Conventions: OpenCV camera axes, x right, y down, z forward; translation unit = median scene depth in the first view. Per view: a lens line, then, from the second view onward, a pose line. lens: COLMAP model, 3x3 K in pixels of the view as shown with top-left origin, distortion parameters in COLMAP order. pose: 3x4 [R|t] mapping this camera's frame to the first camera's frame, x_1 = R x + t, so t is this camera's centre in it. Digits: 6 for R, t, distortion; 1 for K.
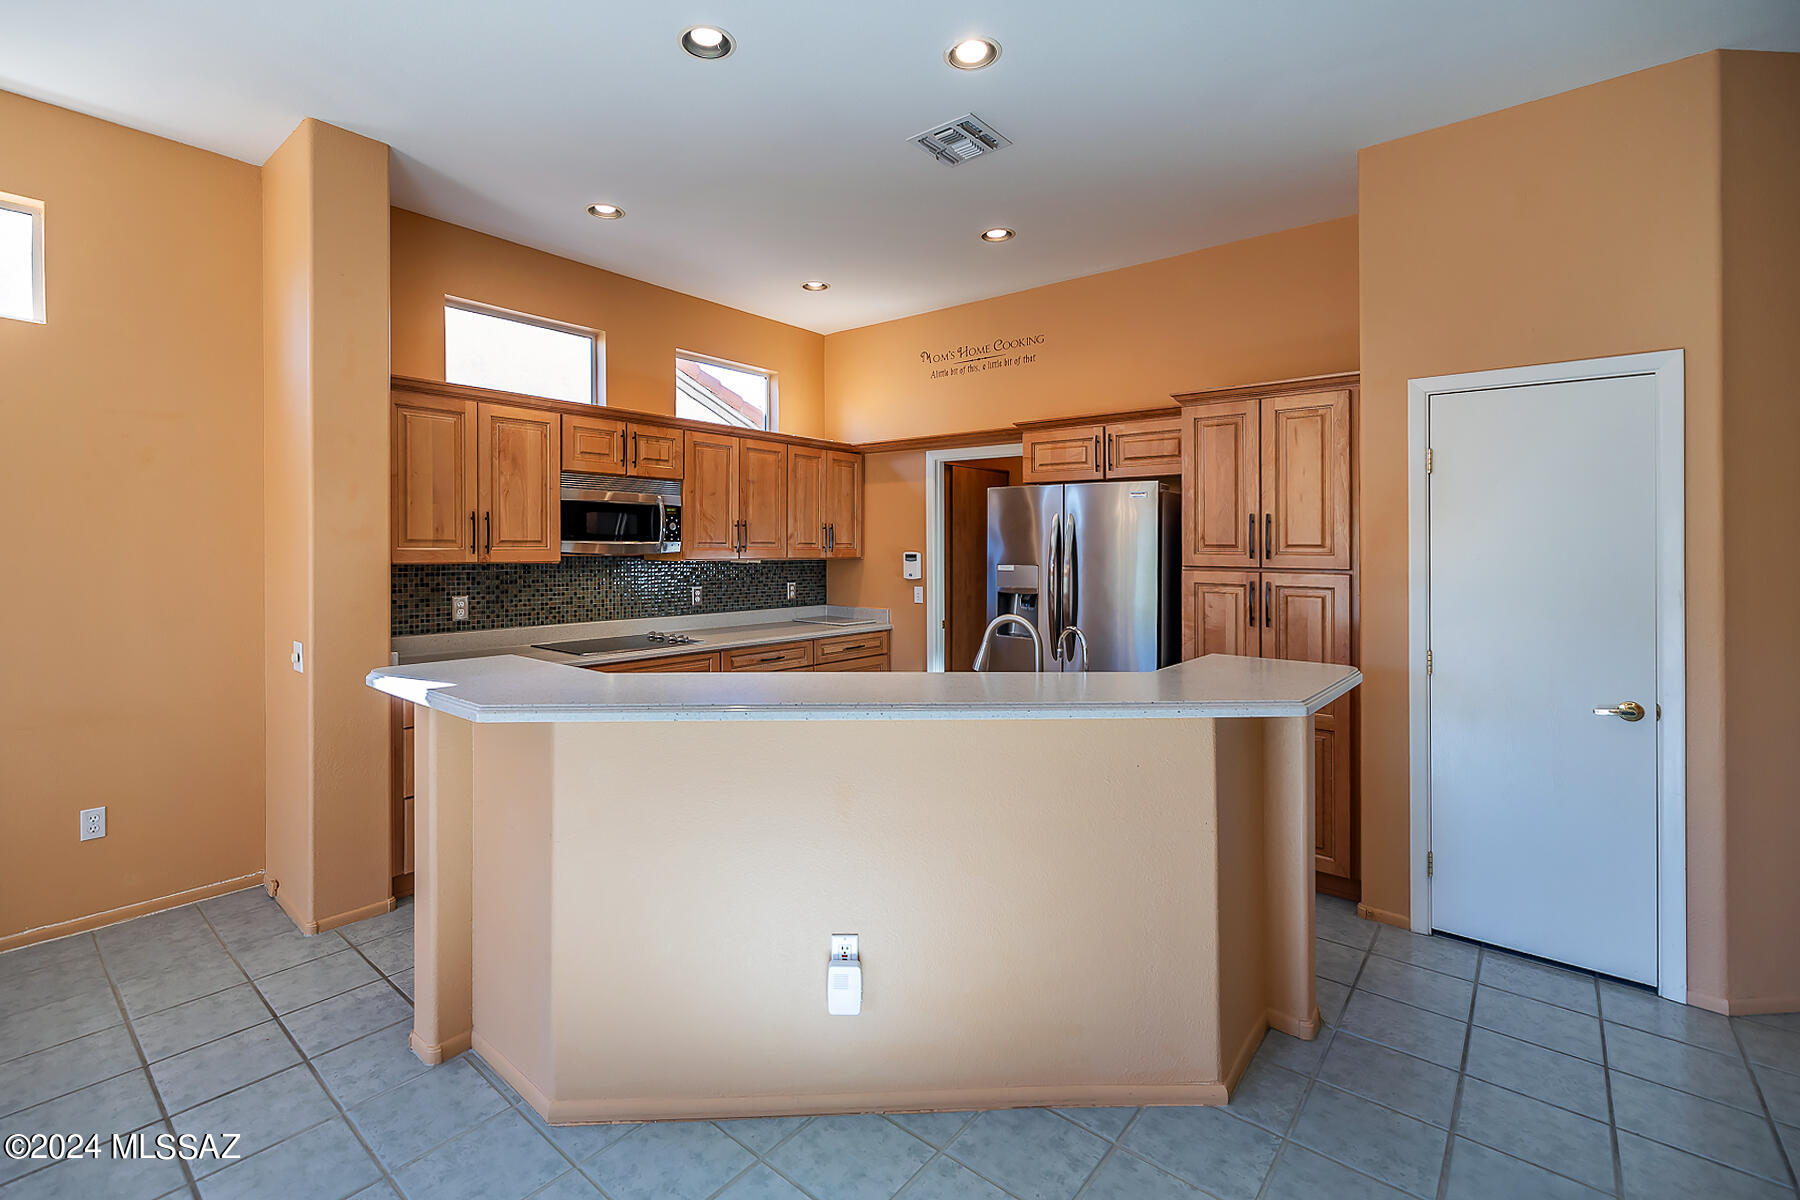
lens RADIAL K [[782.5, 0, 876.3], [0, 782.5, 544.8], [0, 0, 1]] dist [-0.001994, -0.000393]
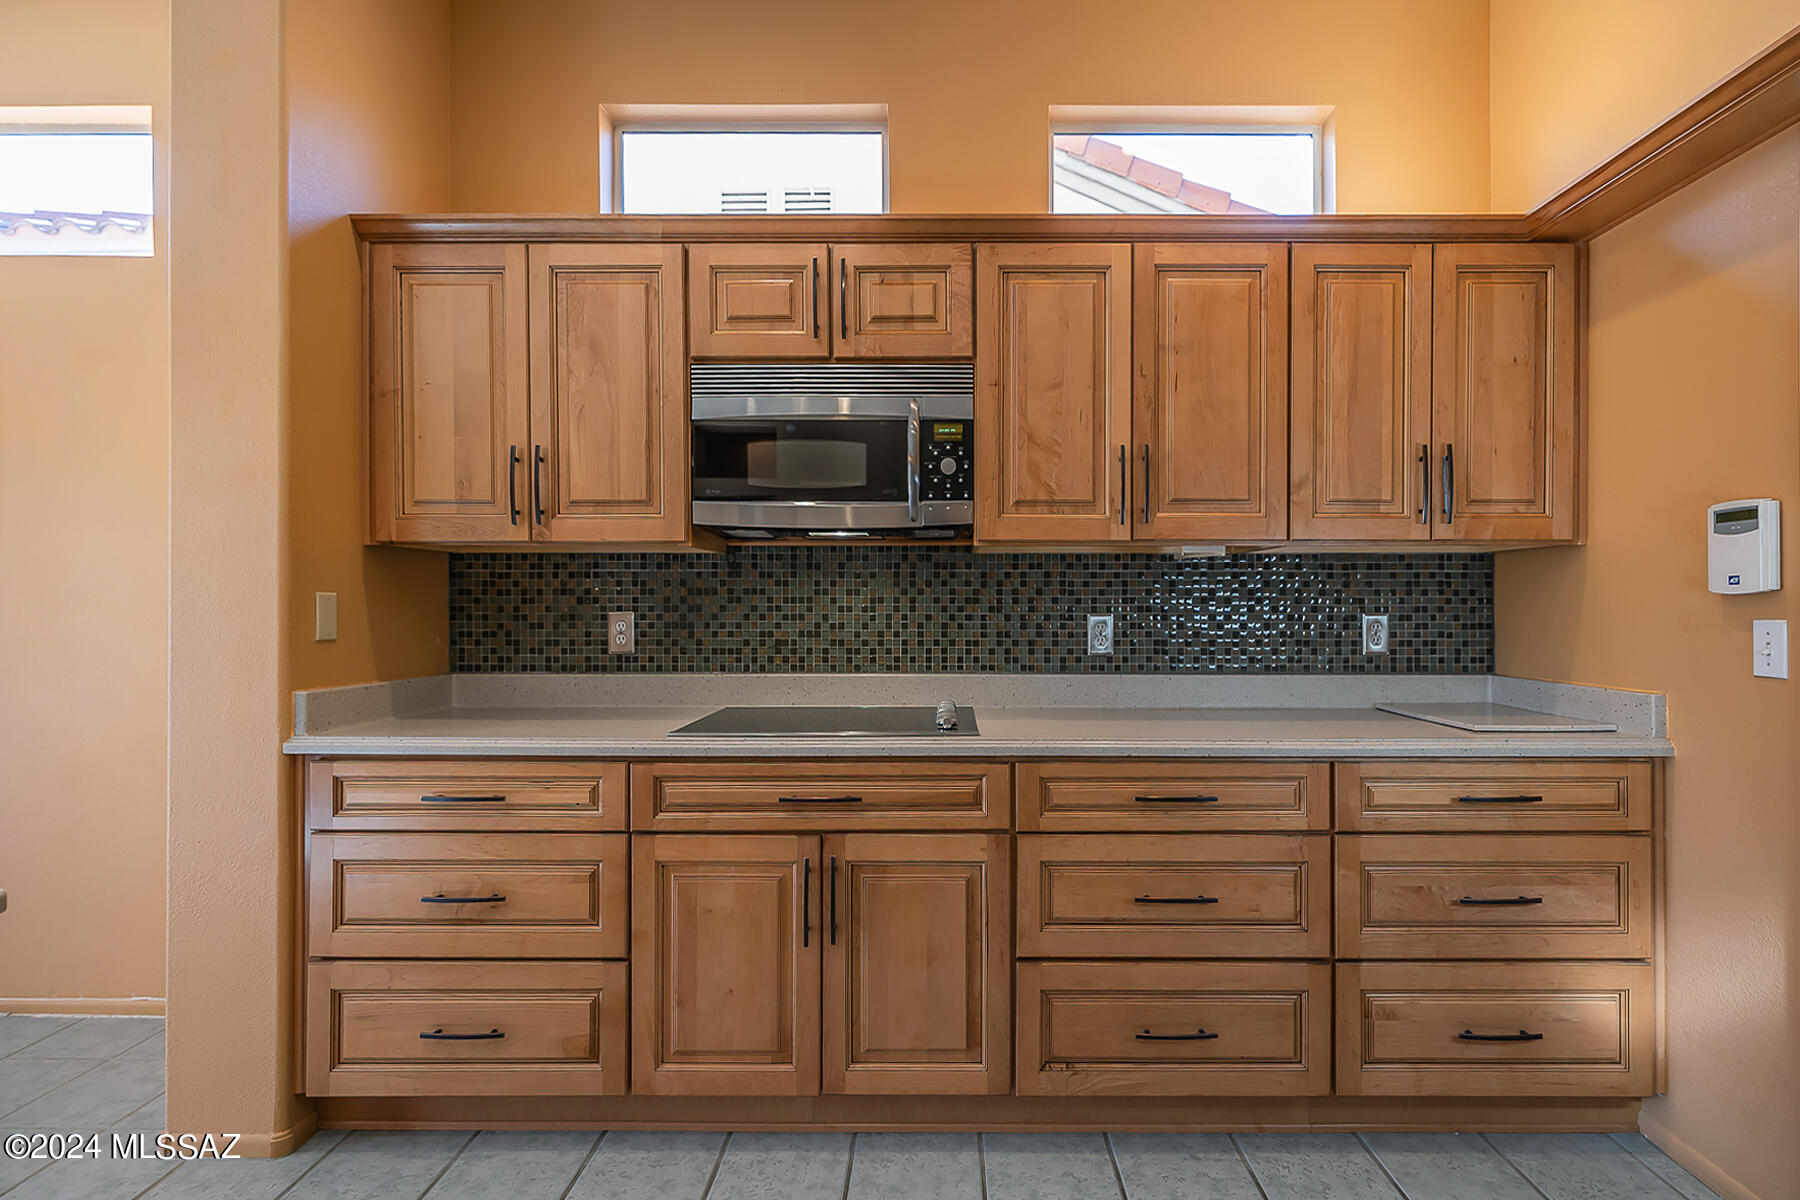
lens RADIAL K [[879.6, 0, 968.4], [0, 879.6, 615.2], [0, 0, 1]] dist [-0.001621, -0.000313]
pose [[0.657333, -0.001792, -0.753598, 0.124768], [0.003371, 0.999994, 0.000562, 0.061730], [0.753592, -0.002910, 0.657335, 0.690437]]
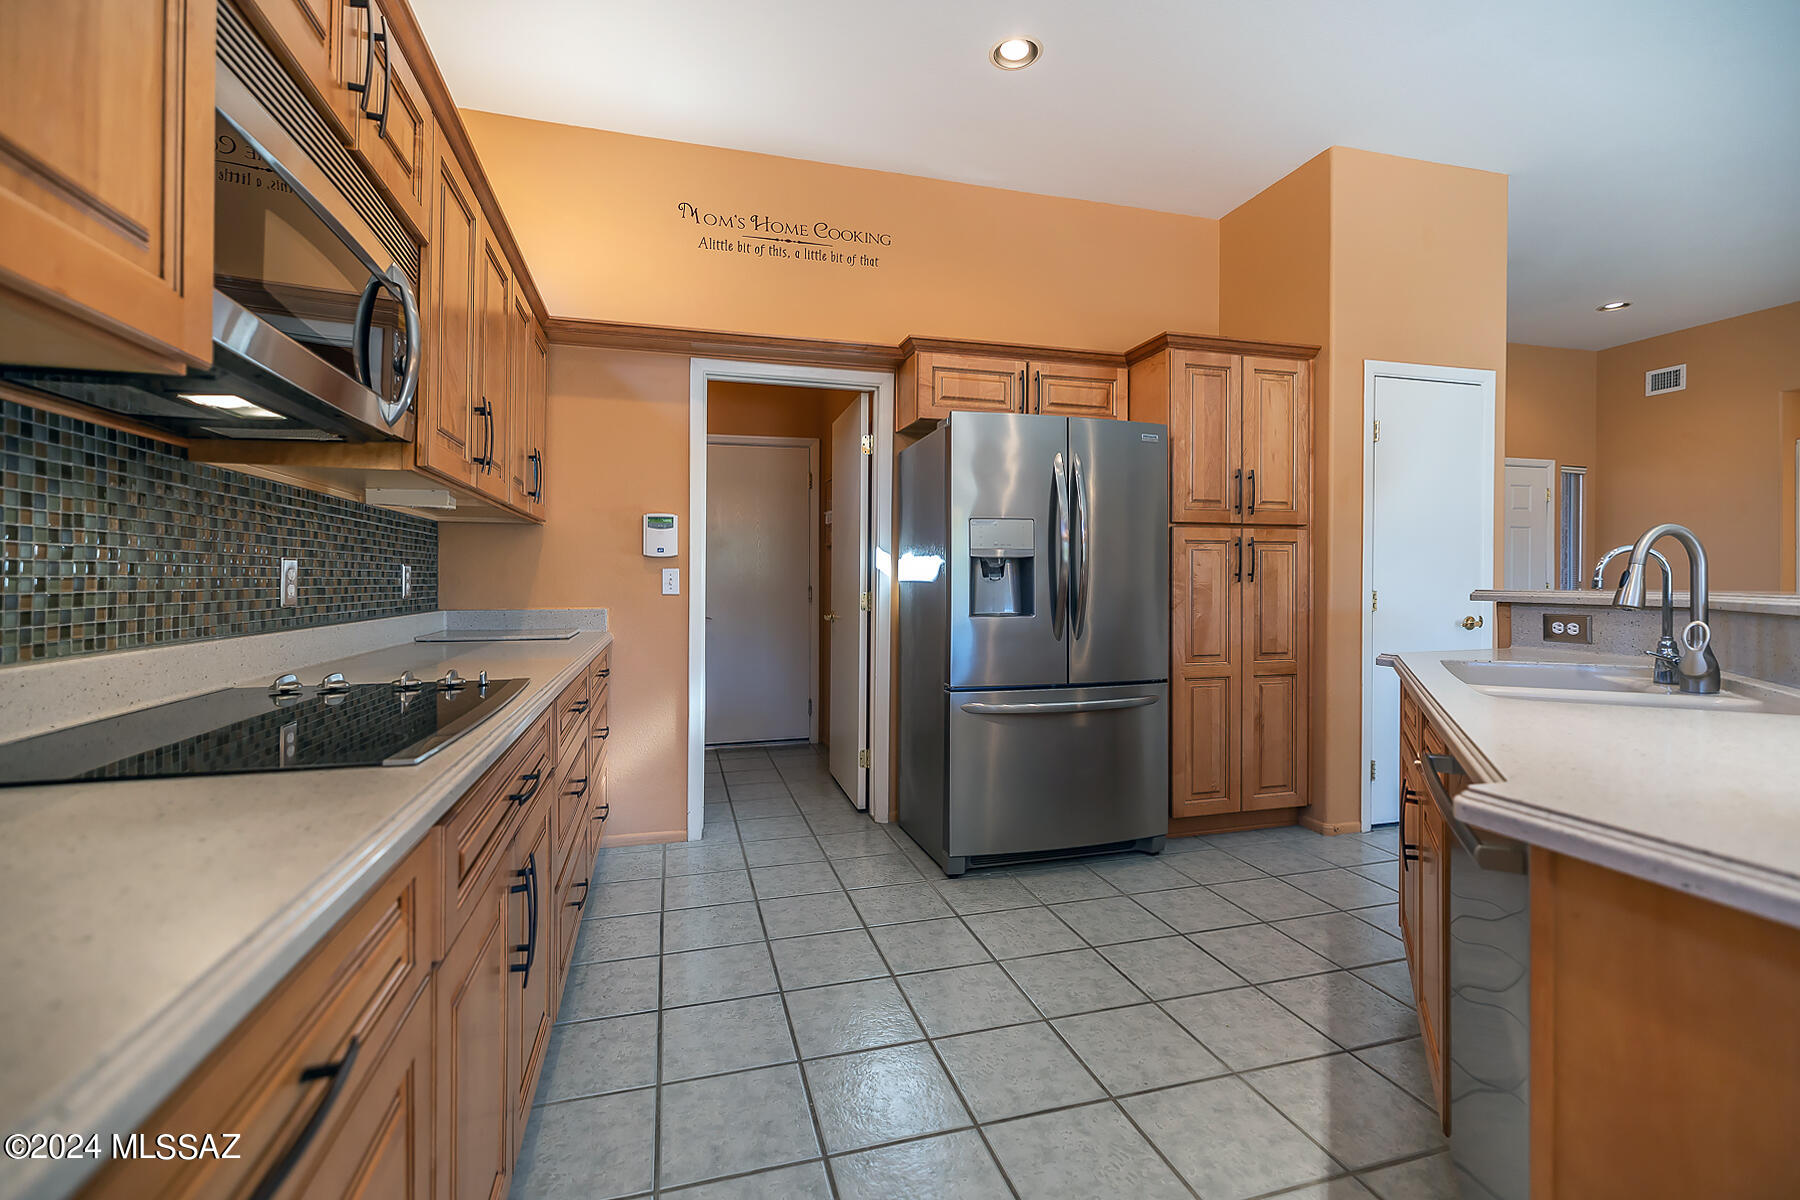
lens RADIAL K [[737.2, 0, 866.9], [0, 737.2, 568.3], [0, 0, 1]] dist [0.014563, -0.000097]
pose [[0.564339, 0.007132, 0.825513, -0.425824], [0.001938, 0.999948, -0.009964, 0.072422], [-0.825541, 0.007223, 0.564296, 0.643938]]
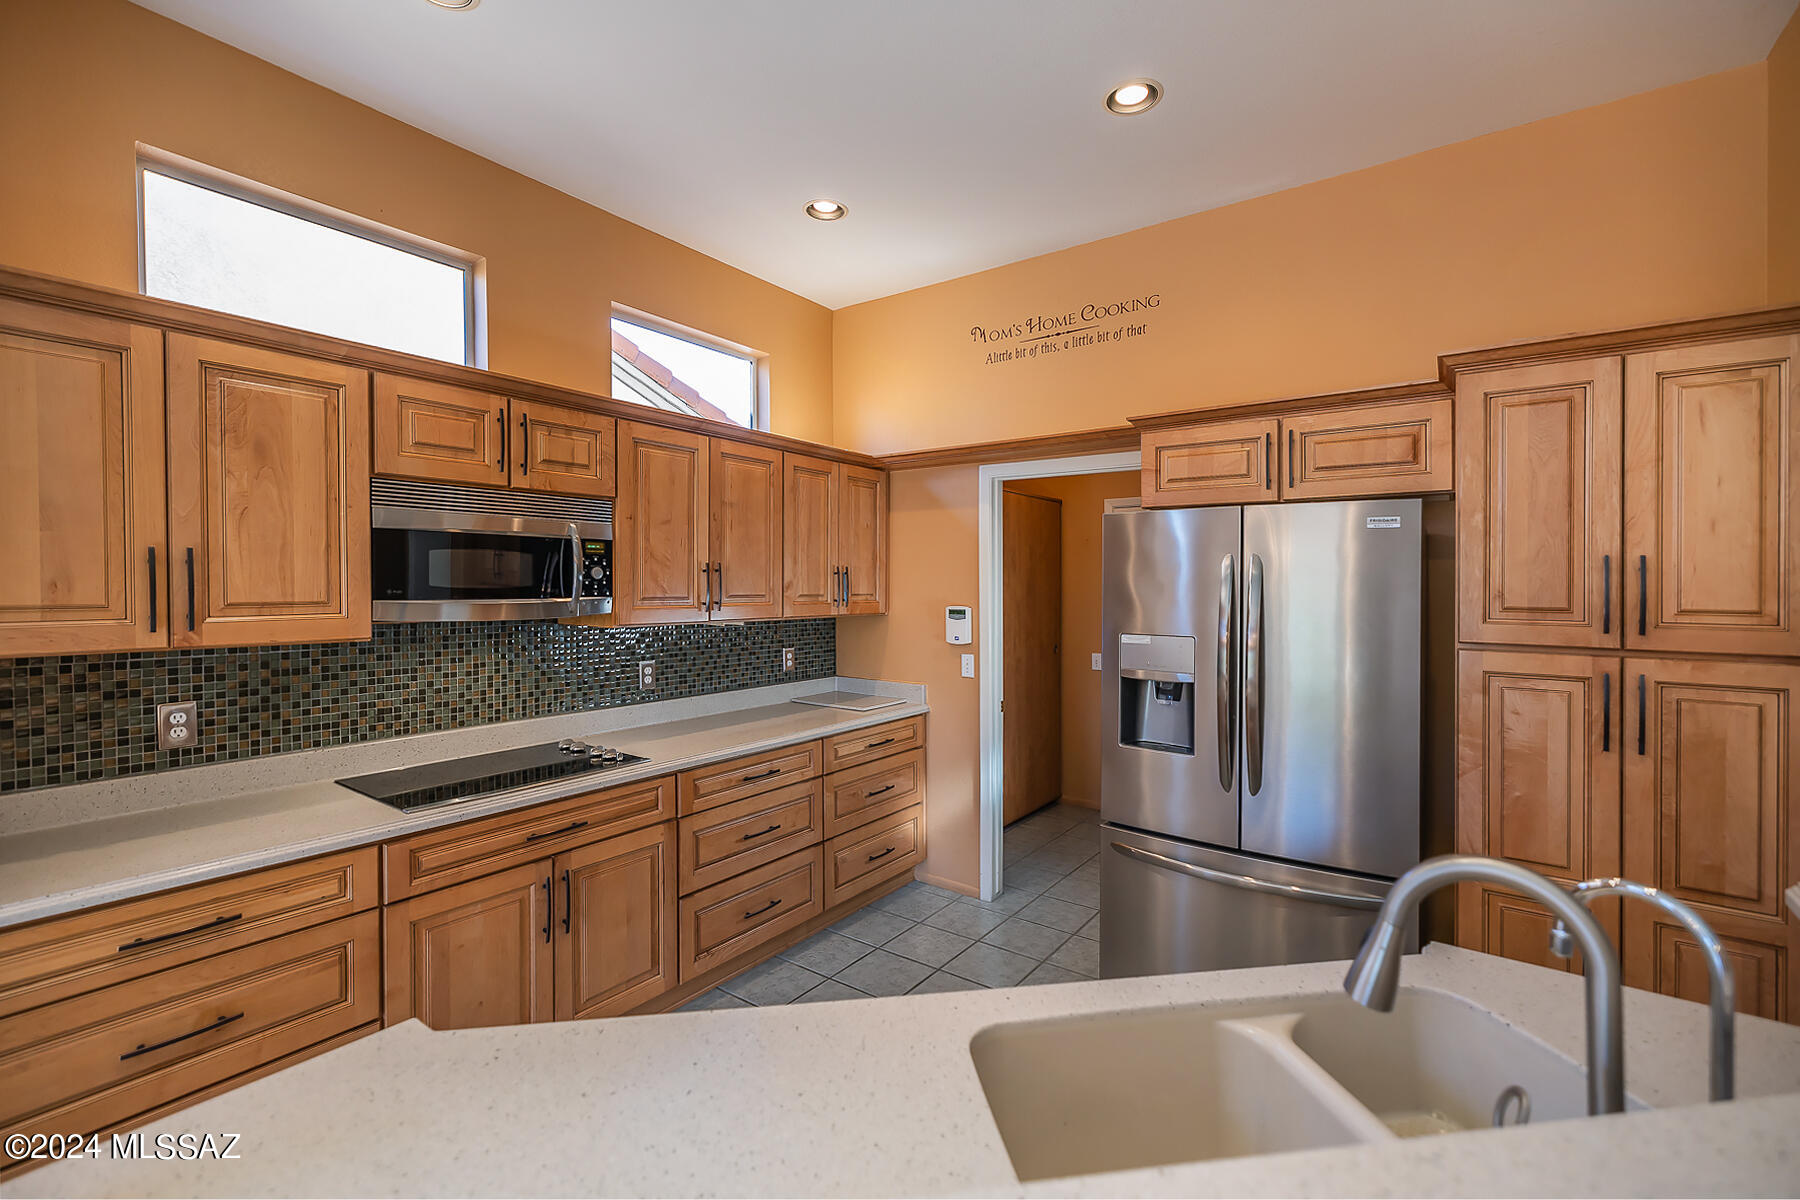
lens RADIAL K [[736.7, 0, 938.0], [0, 736.7, 586.0], [0, 0, 1]] dist [-0.001179, -0.000226]
pose [[0.995022, -0.002489, 0.099622, -0.049633], [0.001851, 0.999977, 0.006495, -0.016682], [-0.099636, -0.006279, 0.995004, 0.395974]]
